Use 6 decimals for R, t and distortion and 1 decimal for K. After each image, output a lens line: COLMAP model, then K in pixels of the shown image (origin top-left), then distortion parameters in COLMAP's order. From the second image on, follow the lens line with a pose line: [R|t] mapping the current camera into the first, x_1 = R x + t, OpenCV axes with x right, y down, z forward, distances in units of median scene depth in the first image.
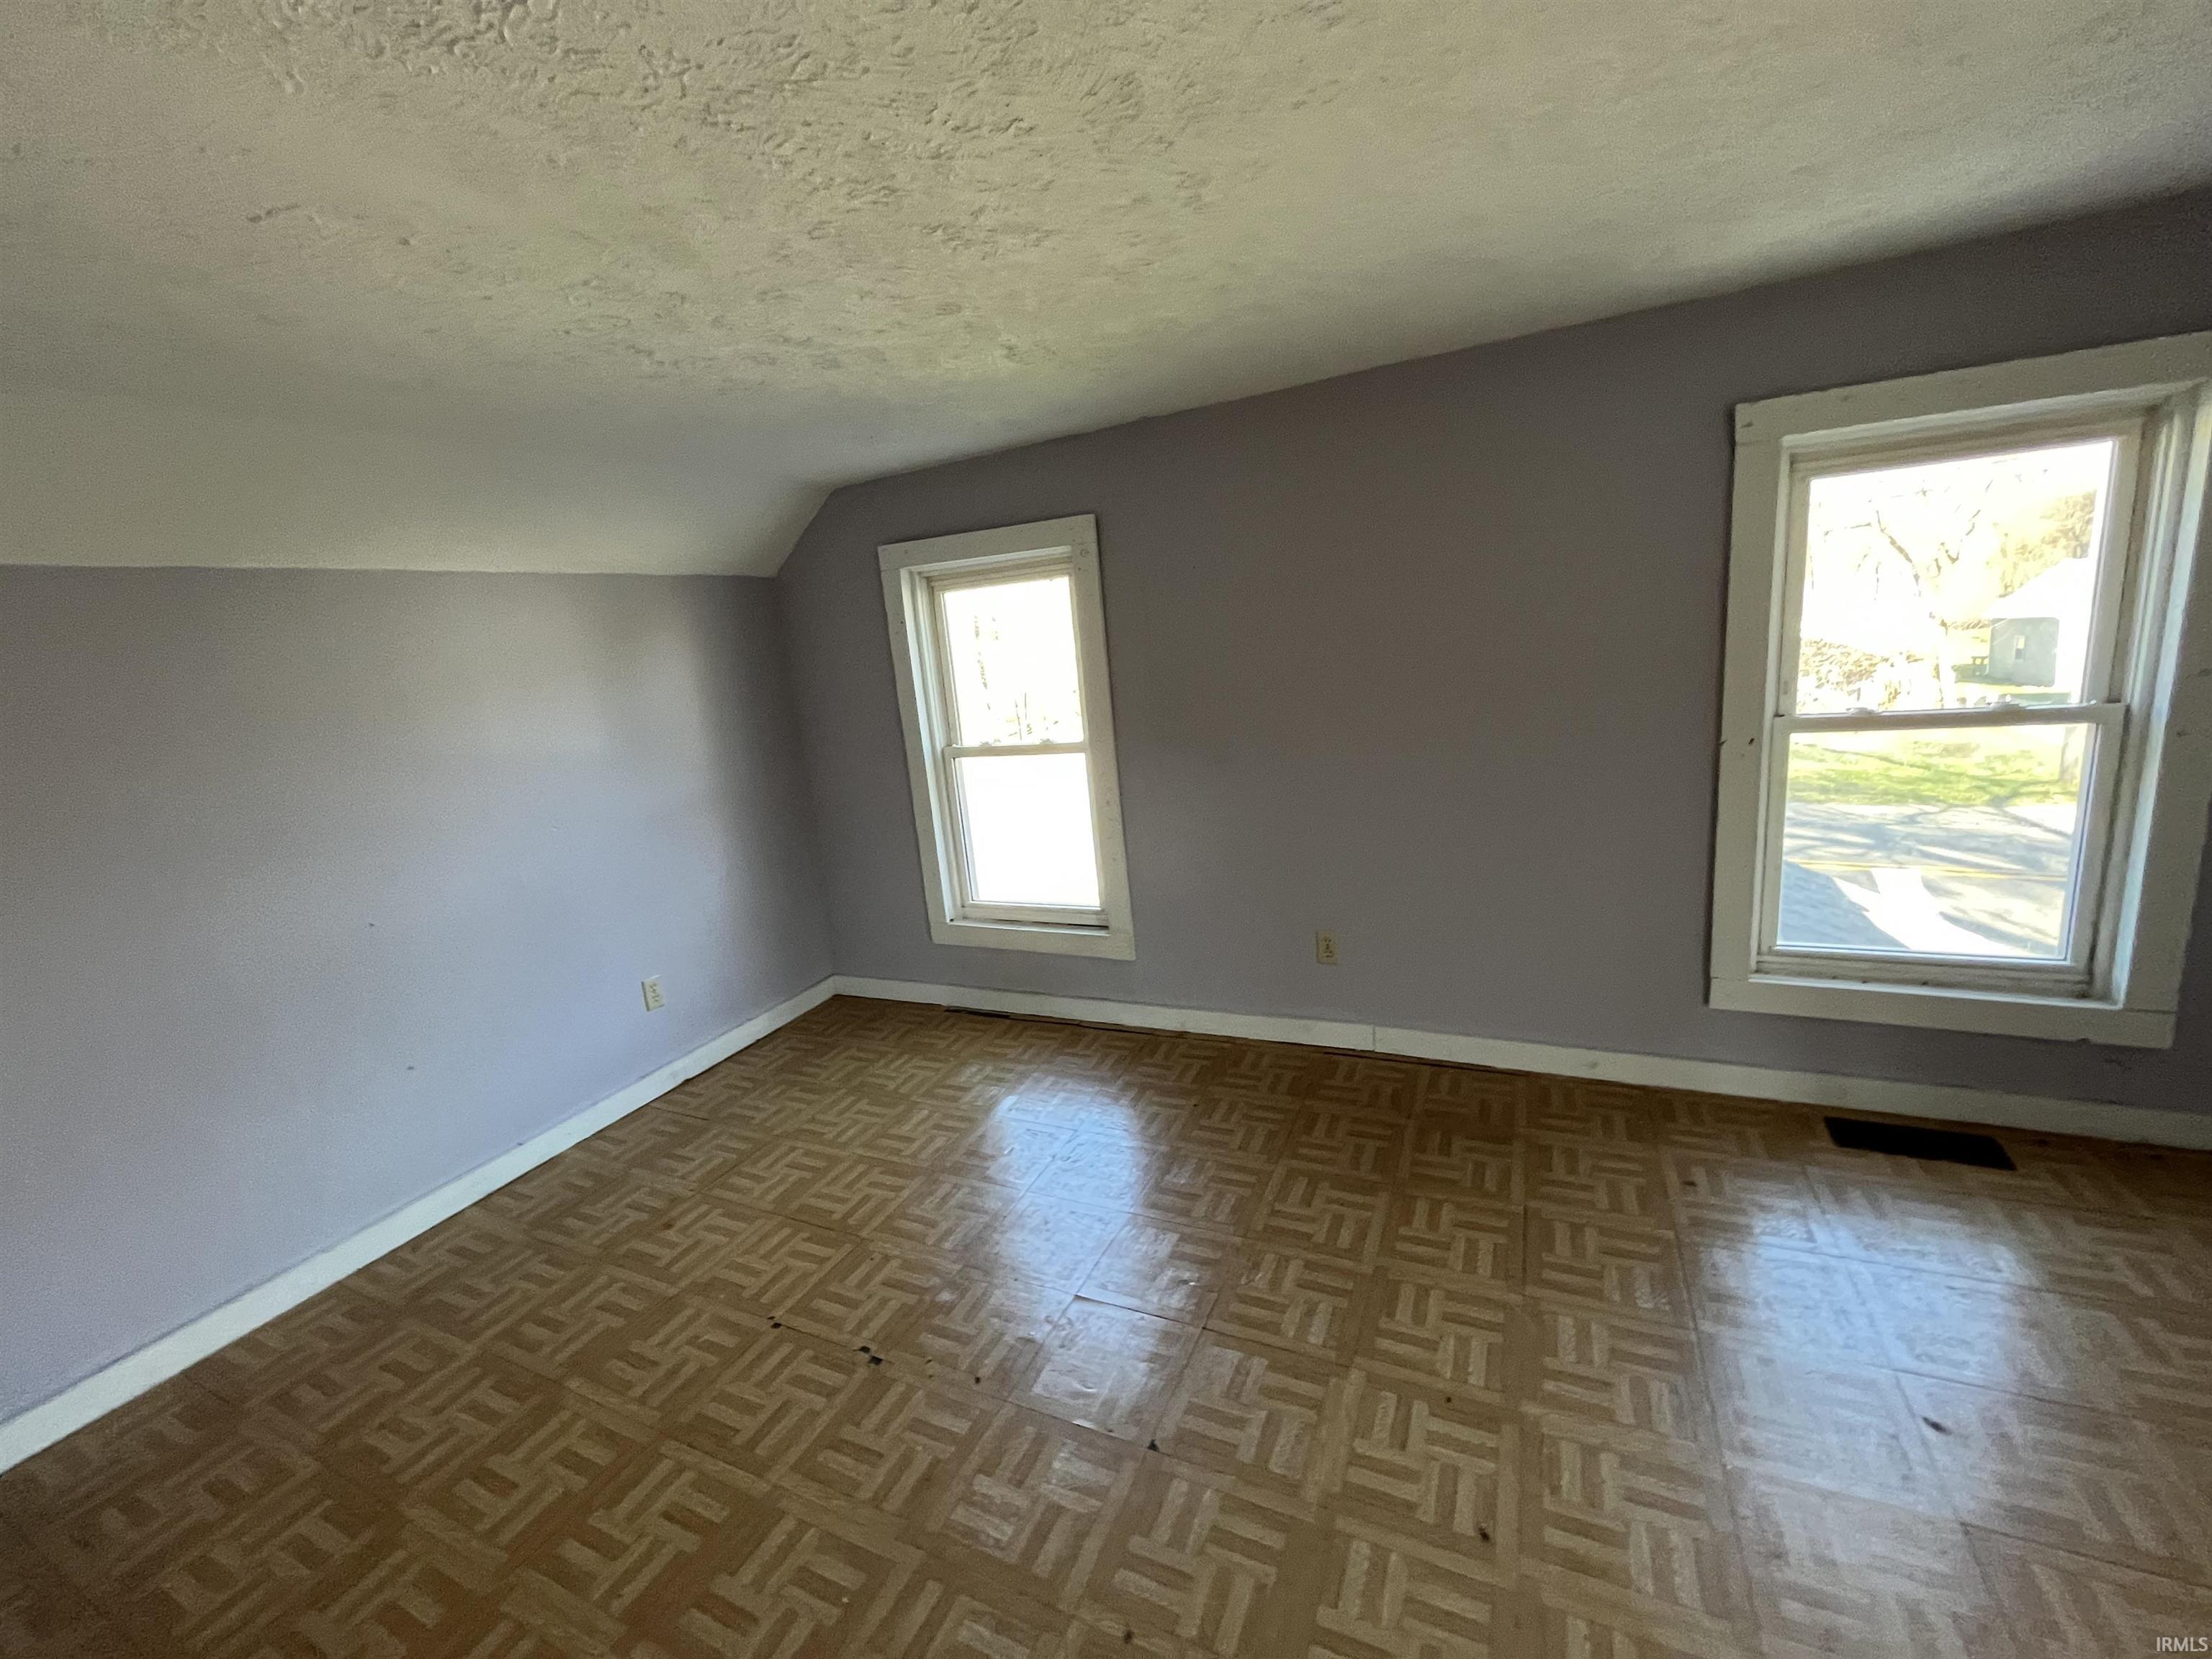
lens RADIAL K [[897.0, 0, 1098.2], [0, 897.0, 828.1], [0, 0, 1]] dist [-0.001207, -0.000648]
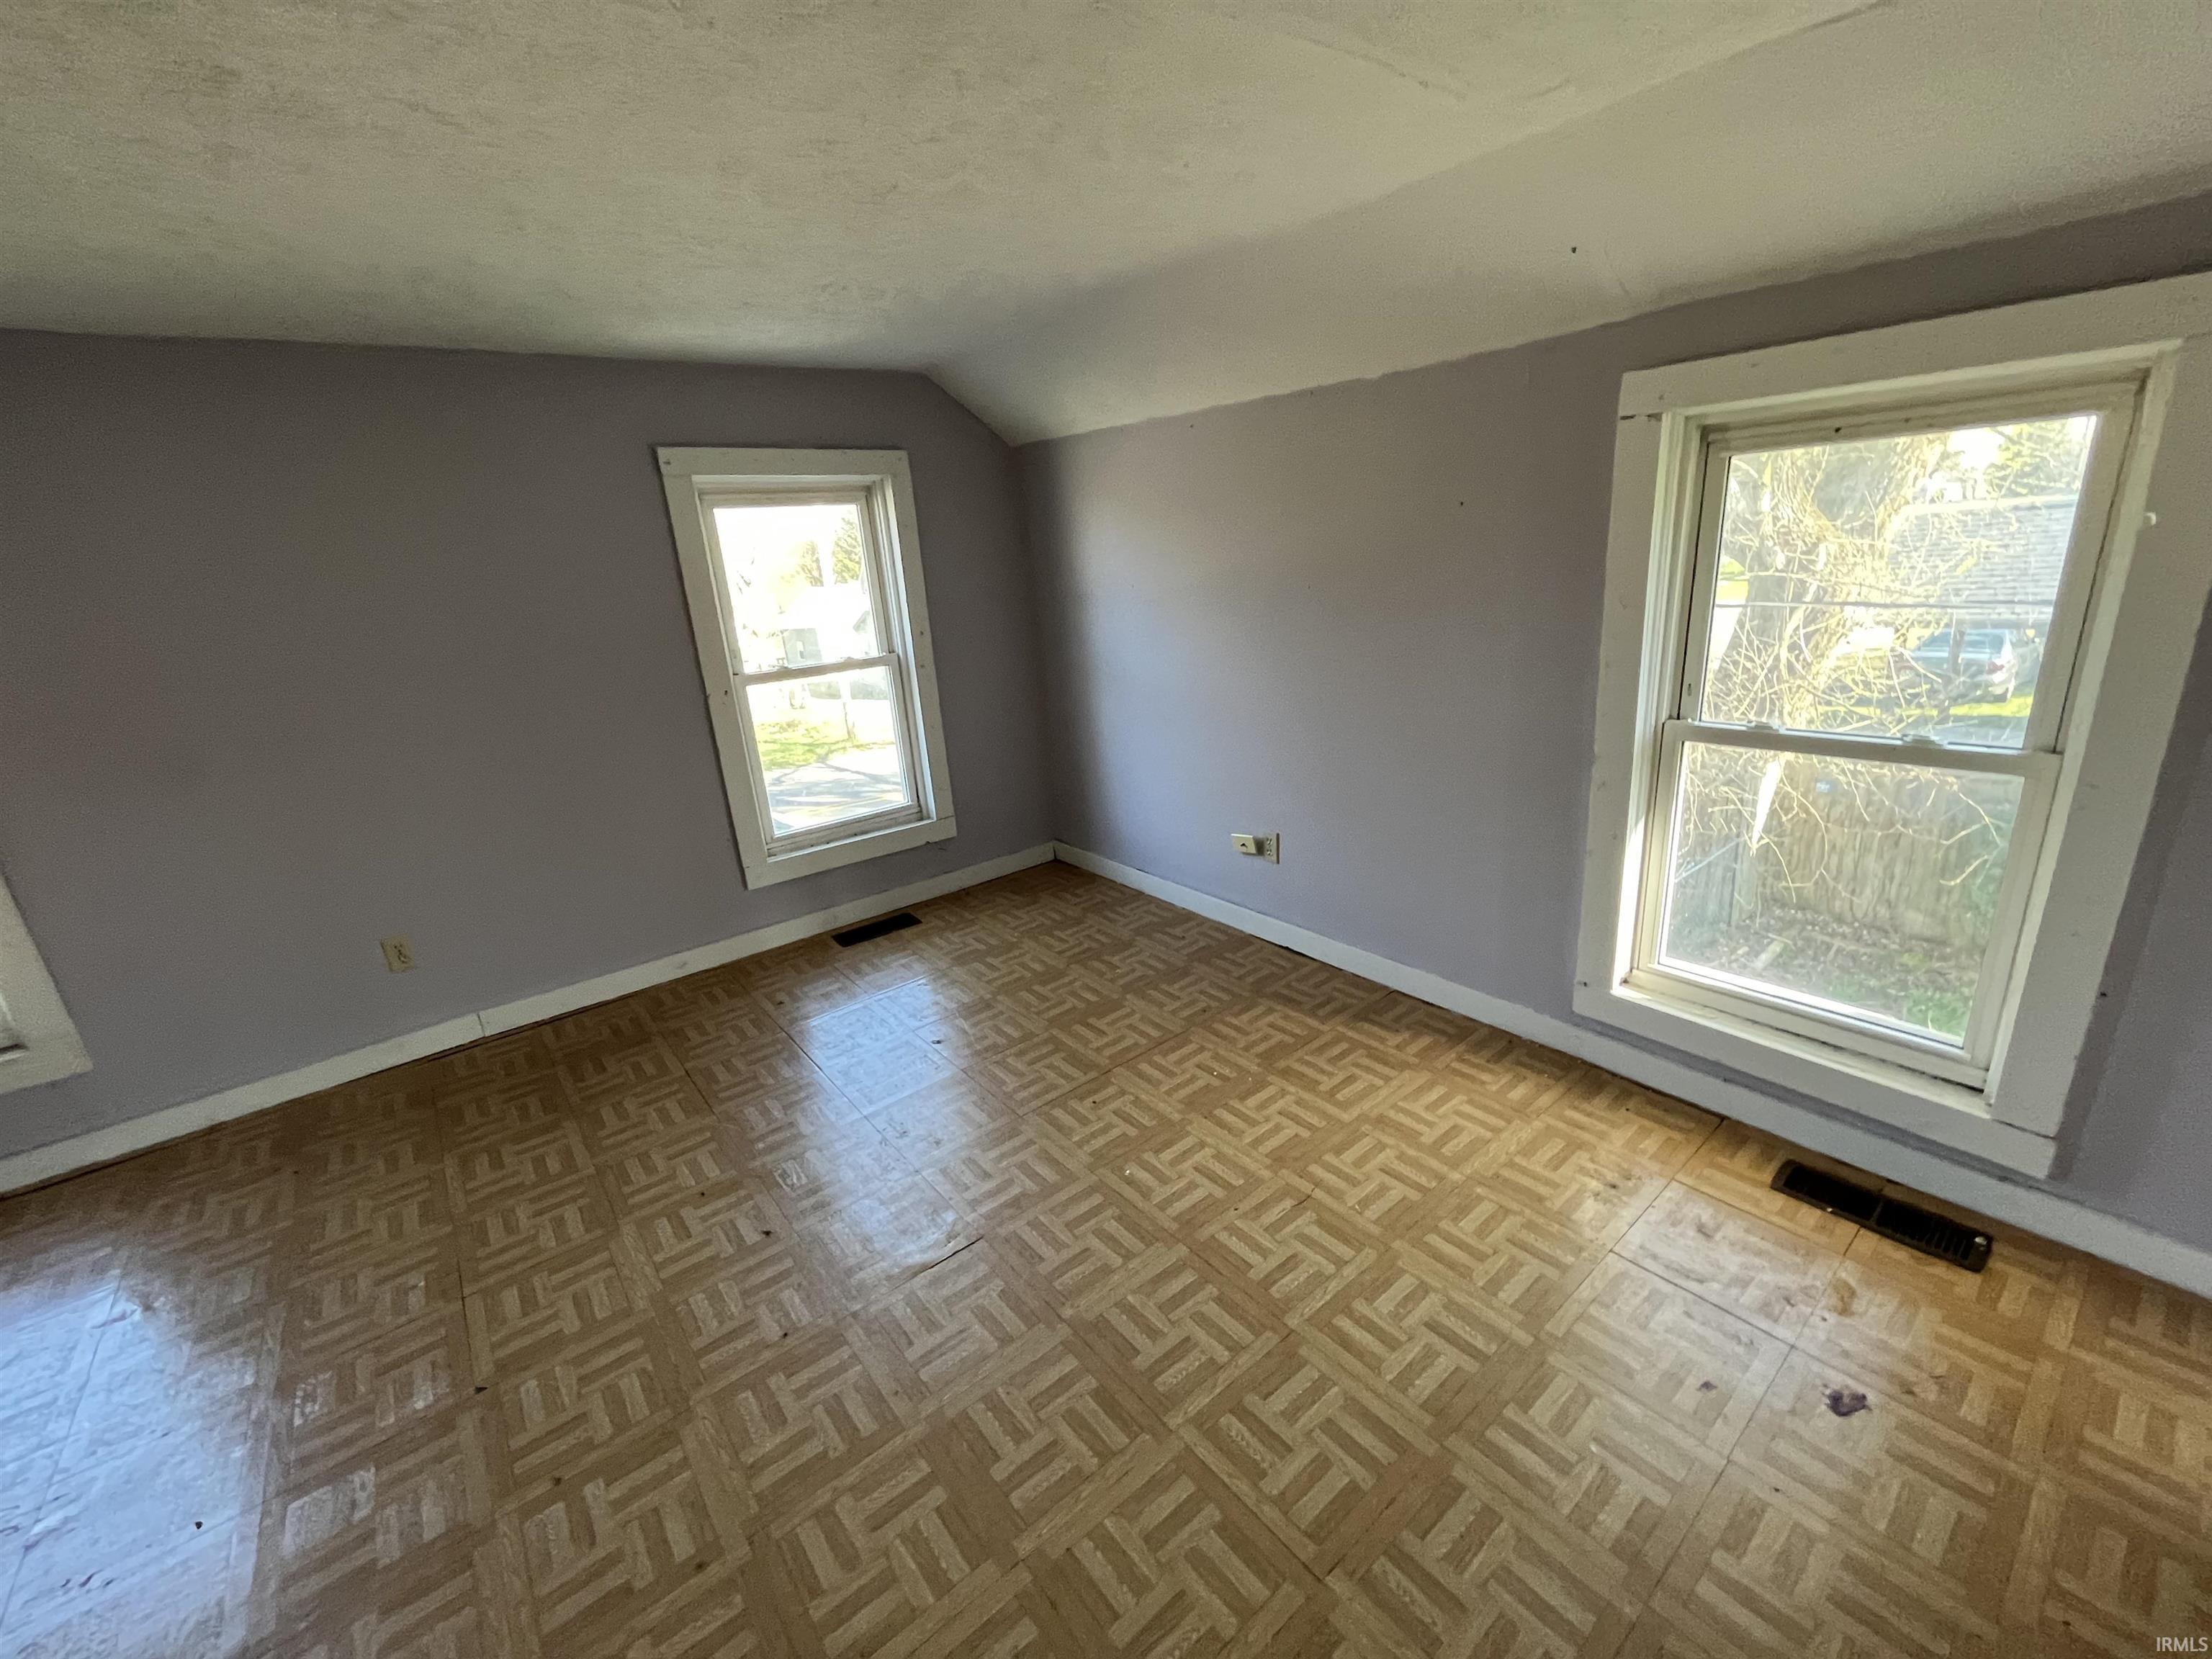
lens RADIAL K [[897.0, 0, 1110.2], [0, 897.0, 832.1], [0, 0, 1]] dist [-0.001207, -0.000648]
pose [[0.434084, -0.207302, 0.876697, -0.281107], [0.219929, 0.968104, 0.120021, 0.076262], [-0.873615, 0.140712, 0.465830, -0.143597]]
